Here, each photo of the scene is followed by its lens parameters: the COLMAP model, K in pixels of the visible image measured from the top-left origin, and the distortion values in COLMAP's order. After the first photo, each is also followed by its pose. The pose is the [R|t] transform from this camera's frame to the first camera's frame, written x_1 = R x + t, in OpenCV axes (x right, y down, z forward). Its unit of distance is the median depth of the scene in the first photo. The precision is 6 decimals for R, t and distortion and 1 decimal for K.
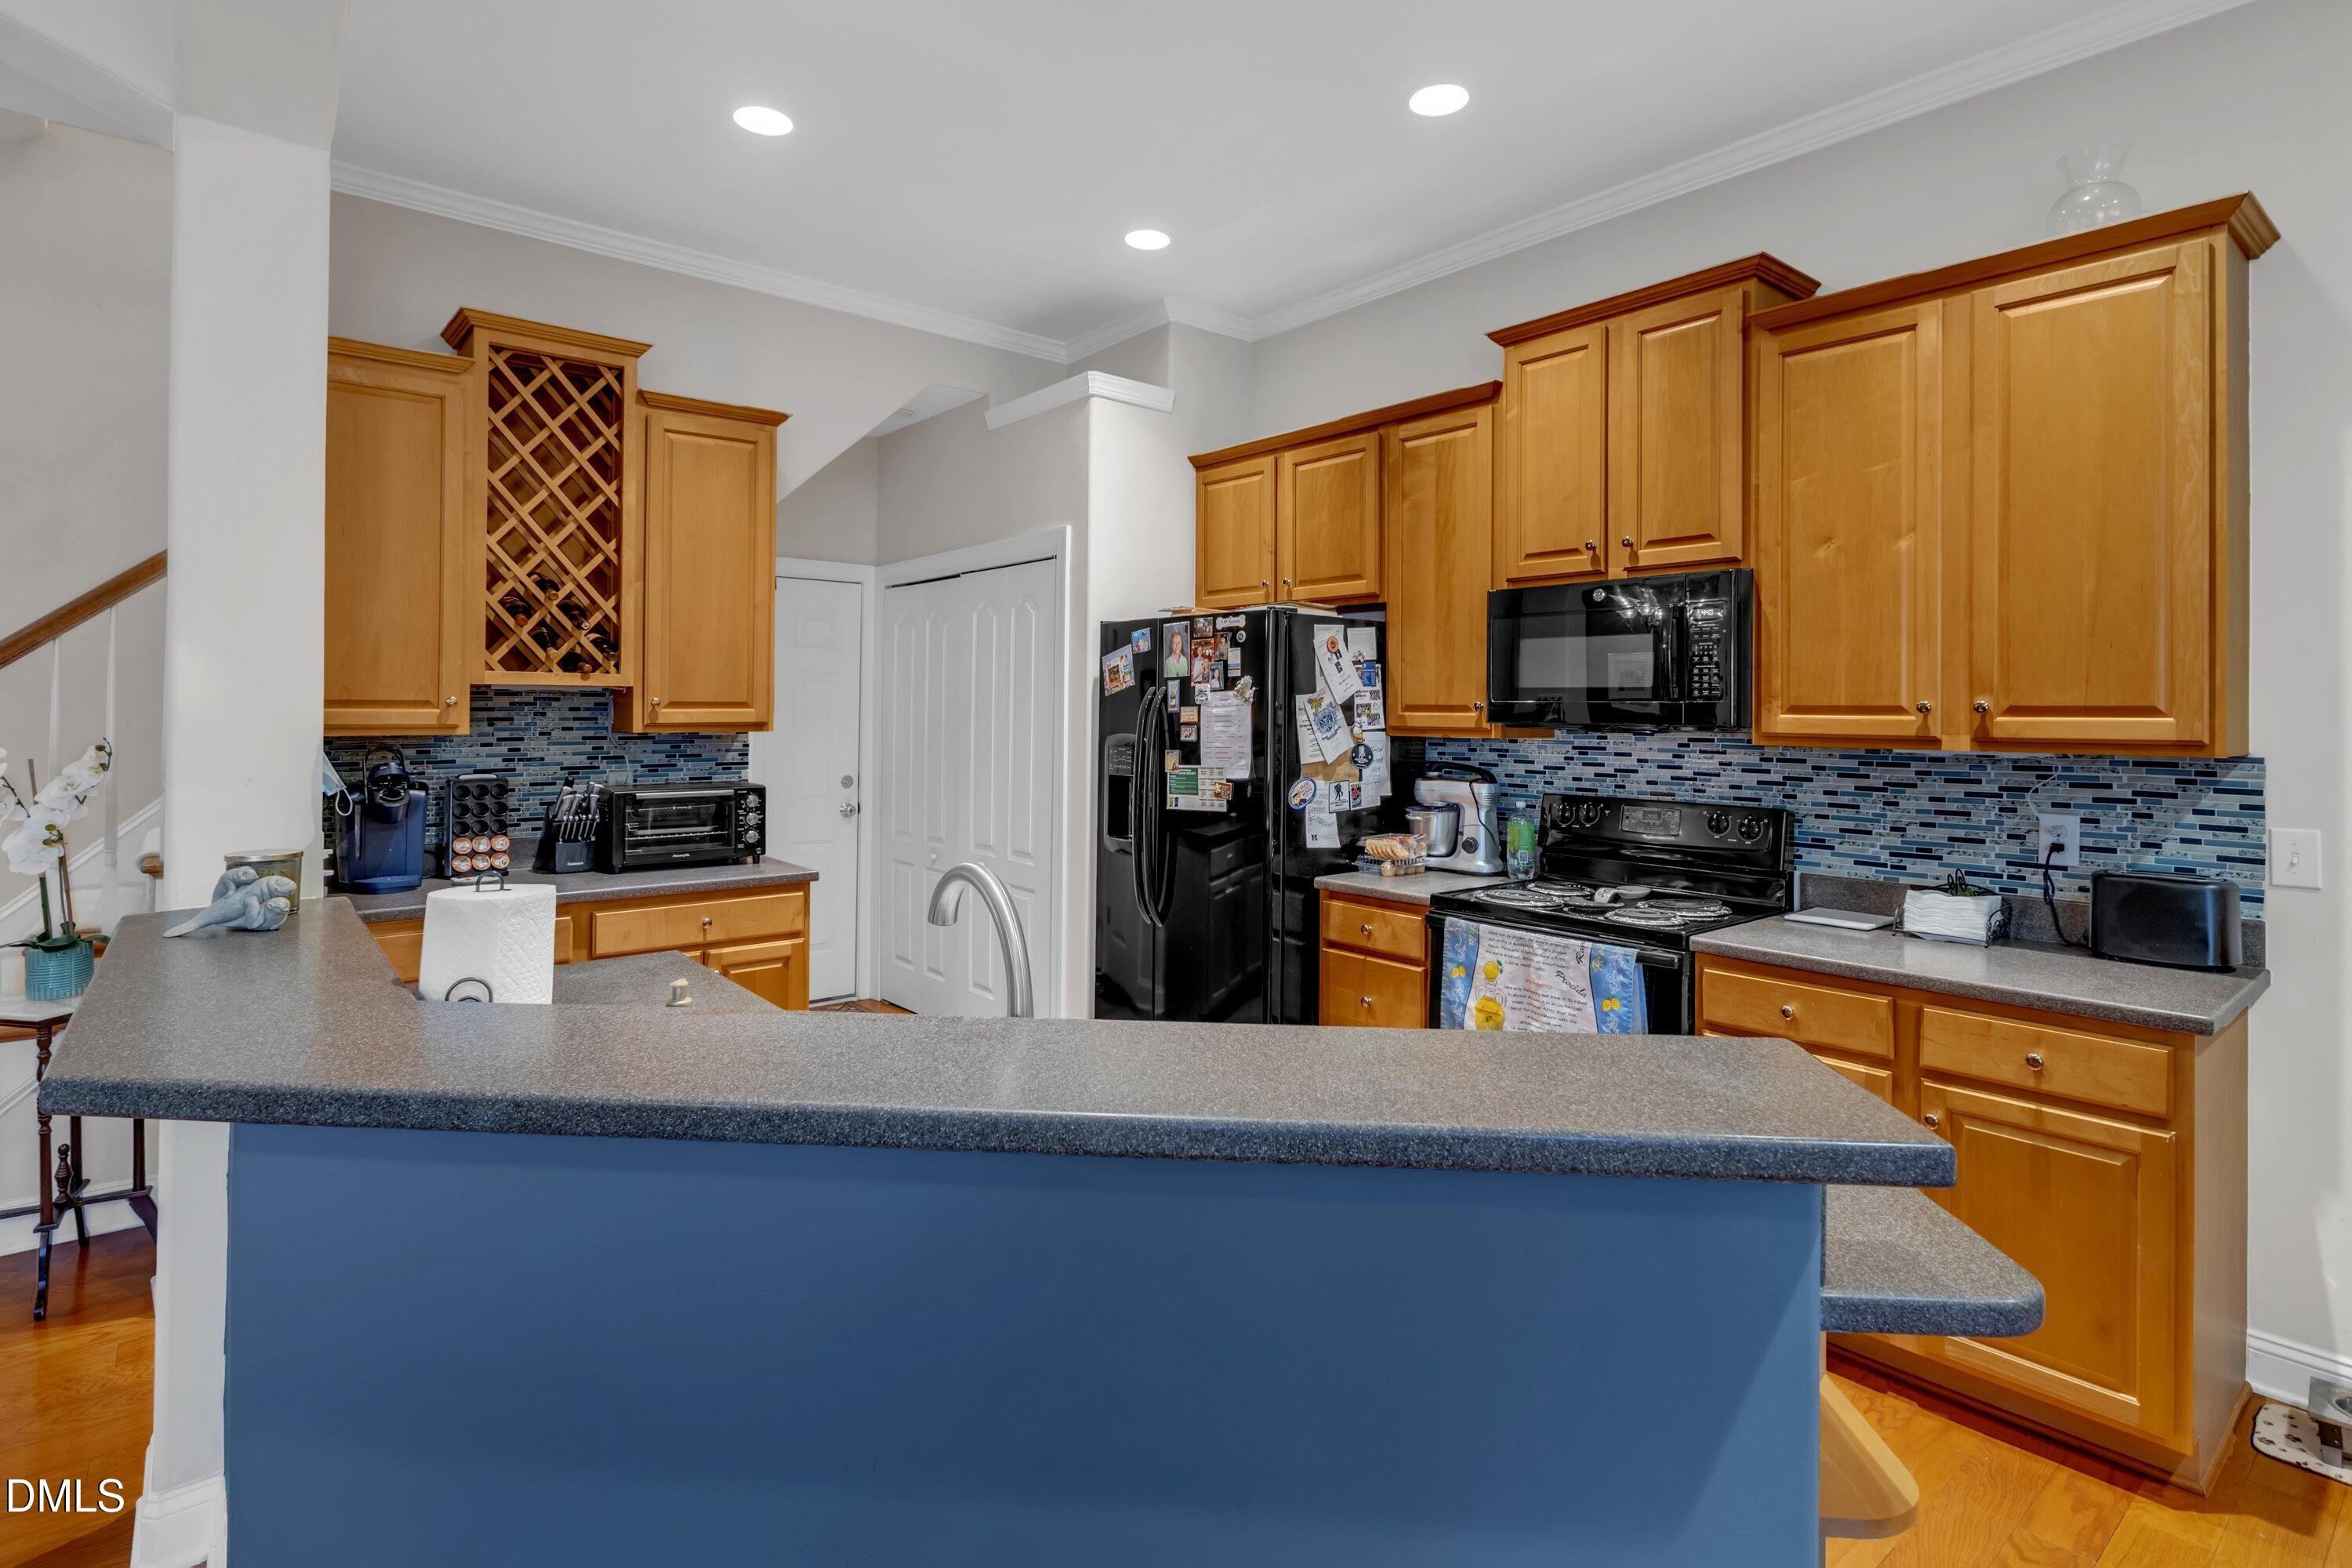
lens RADIAL K [[1155.7, 0, 1182.6], [0, 1155.7, 699.1], [0, 0, 1]] dist [-0.000133, -0.000627]
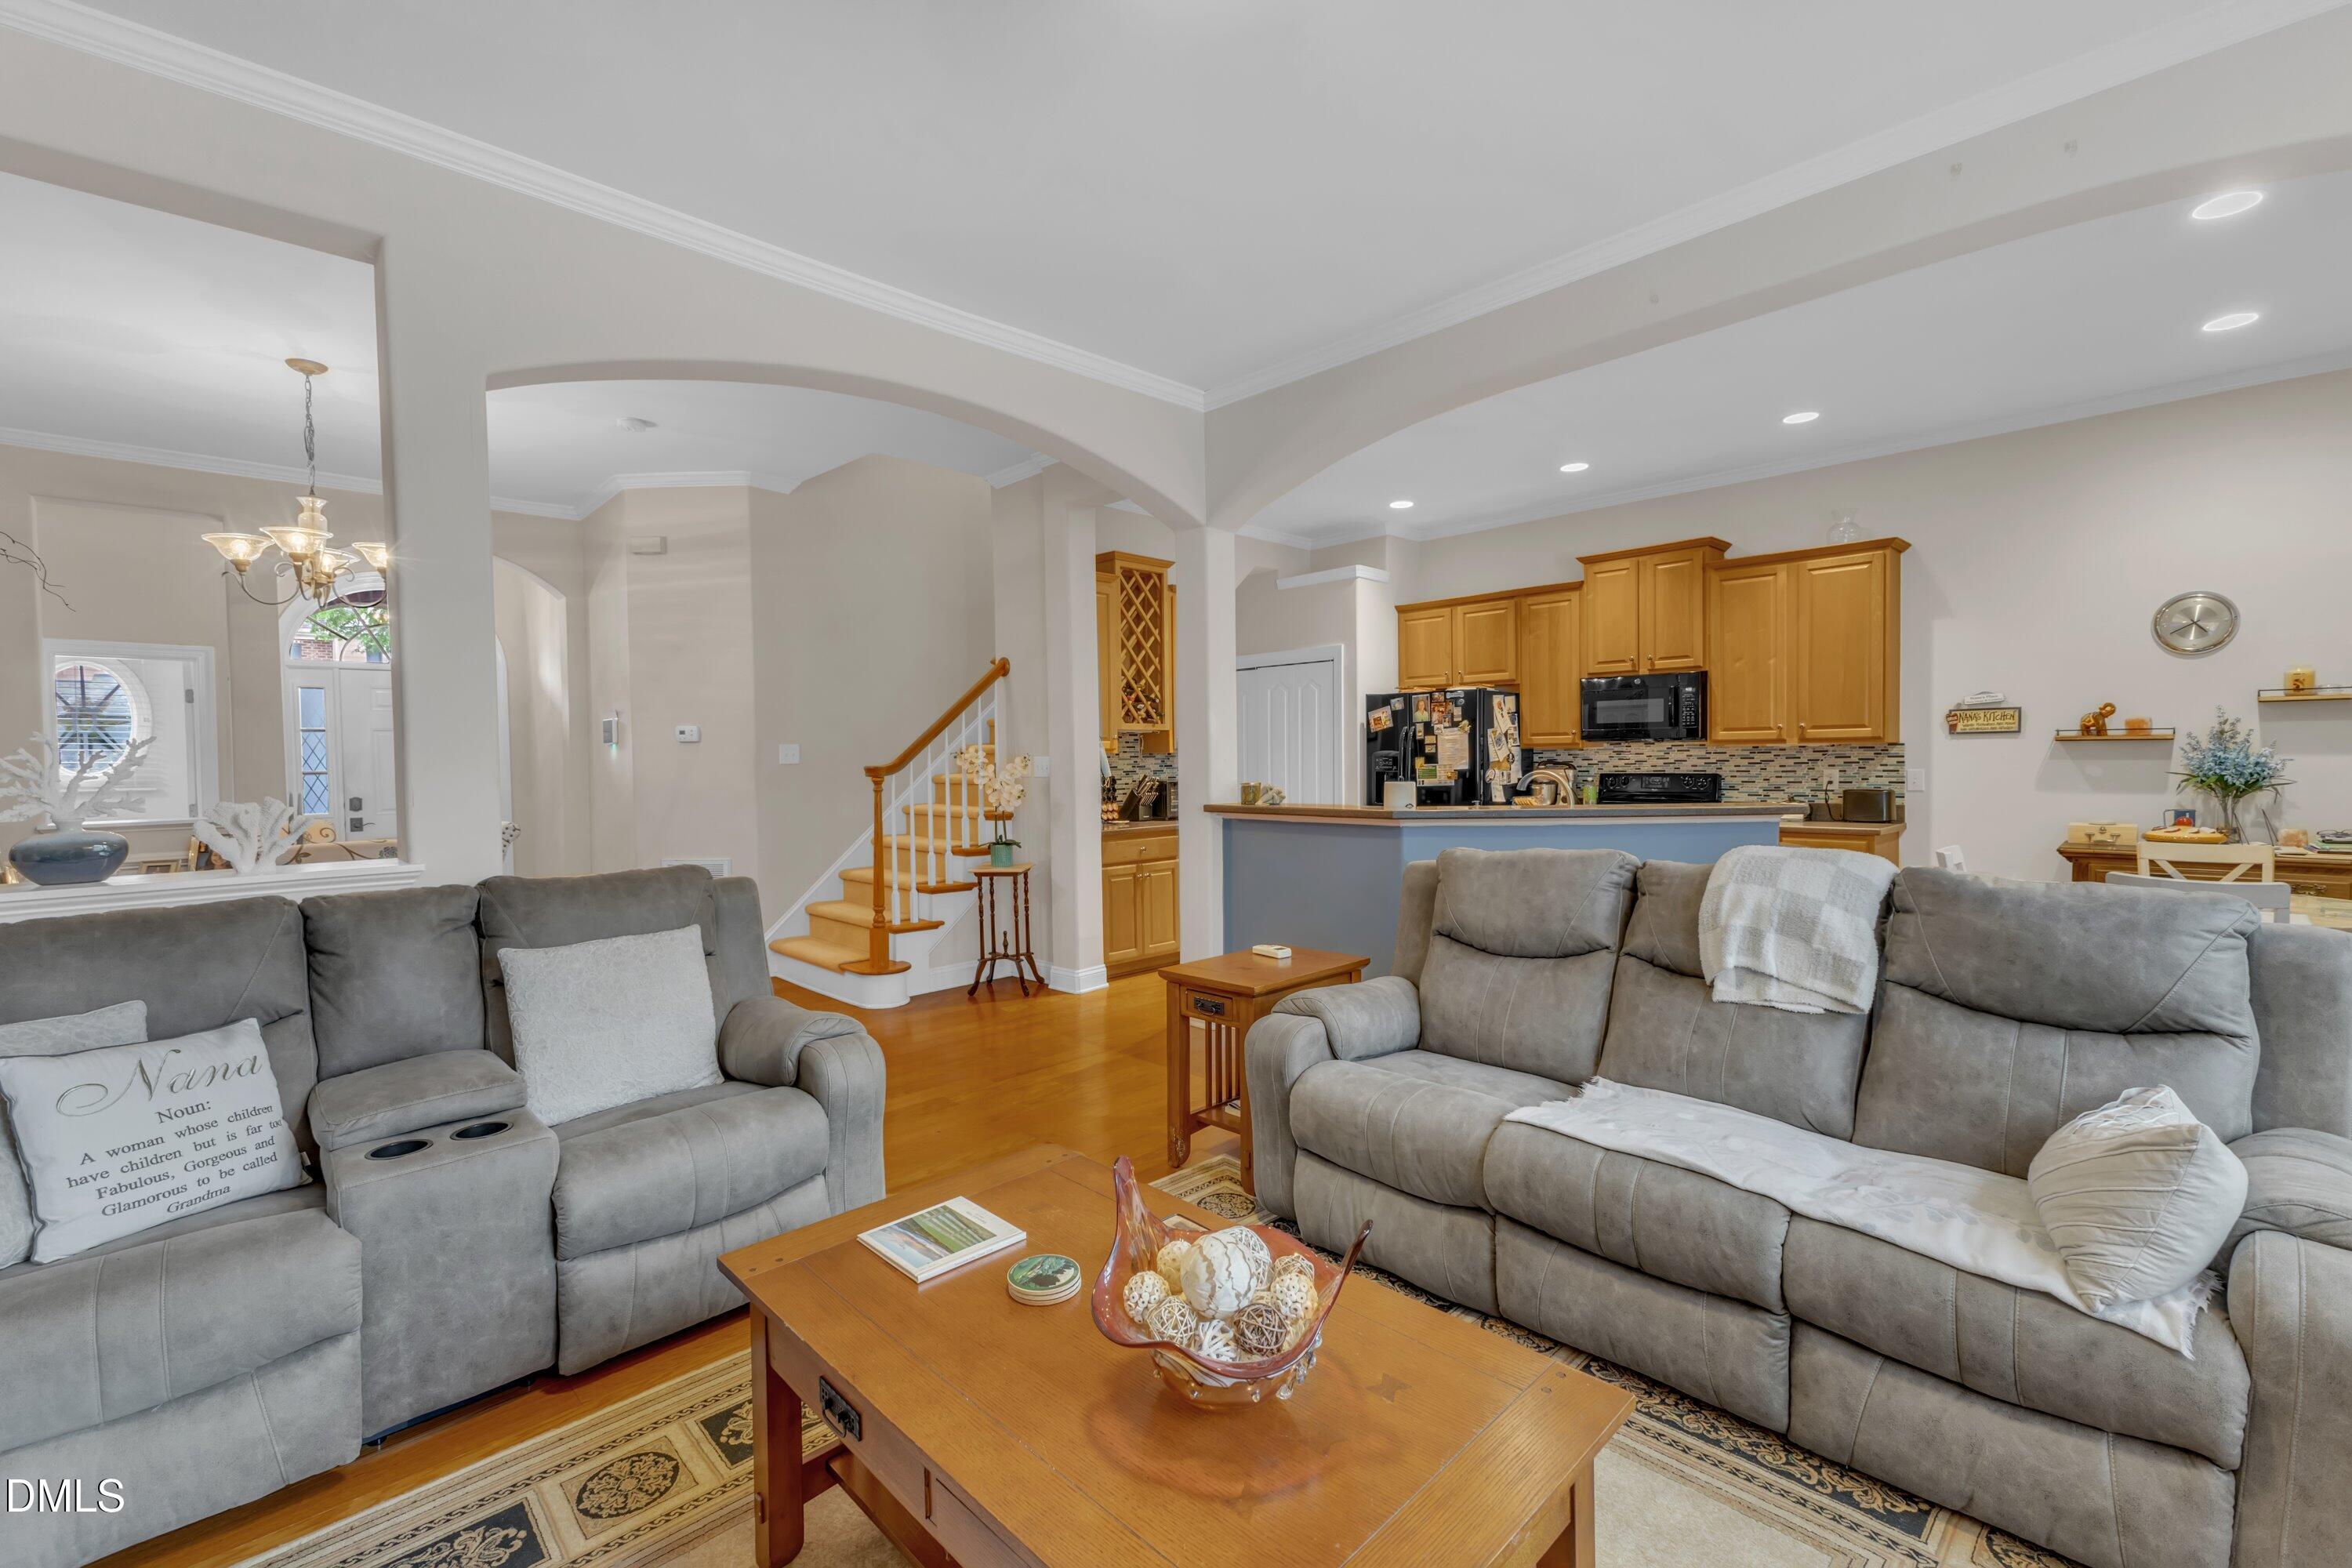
lens RADIAL K [[1014.8, 0, 1182.3], [0, 1014.8, 777.0], [0, 0, 1]] dist [0.014592, -0.003425]
pose [[0.996566, -0.019633, 0.080441, -0.607587], [0.017445, 0.999461, 0.027815, 0.022924], [-0.080944, -0.026317, 0.996371, -0.806957]]
